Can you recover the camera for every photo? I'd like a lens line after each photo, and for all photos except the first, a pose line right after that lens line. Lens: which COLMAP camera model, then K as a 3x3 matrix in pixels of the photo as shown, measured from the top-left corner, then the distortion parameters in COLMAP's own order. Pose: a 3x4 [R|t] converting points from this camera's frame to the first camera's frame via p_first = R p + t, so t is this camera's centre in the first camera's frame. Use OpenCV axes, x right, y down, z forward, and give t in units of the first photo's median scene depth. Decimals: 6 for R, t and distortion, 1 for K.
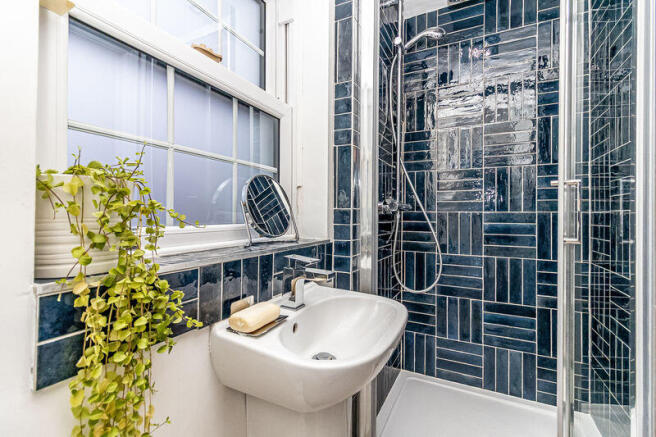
lens RADIAL K [[300.4, 0, 330.6], [0, 300.4, 216.5], [0, 0, 1]] dist [0.003617, -0.000607]
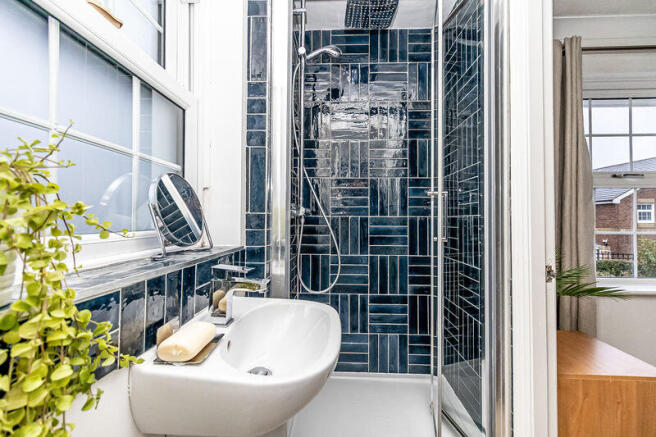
lens RADIAL K [[300.4, 0, 328.4], [0, 300.4, 216.1], [0, 0, 1]] dist [0.003617, -0.000607]
pose [[0.910405, 0.001416, 0.413717, -0.143970], [0.004255, 0.999909, -0.012787, -0.002953], [-0.413697, 0.013401, 0.910316, 0.036352]]
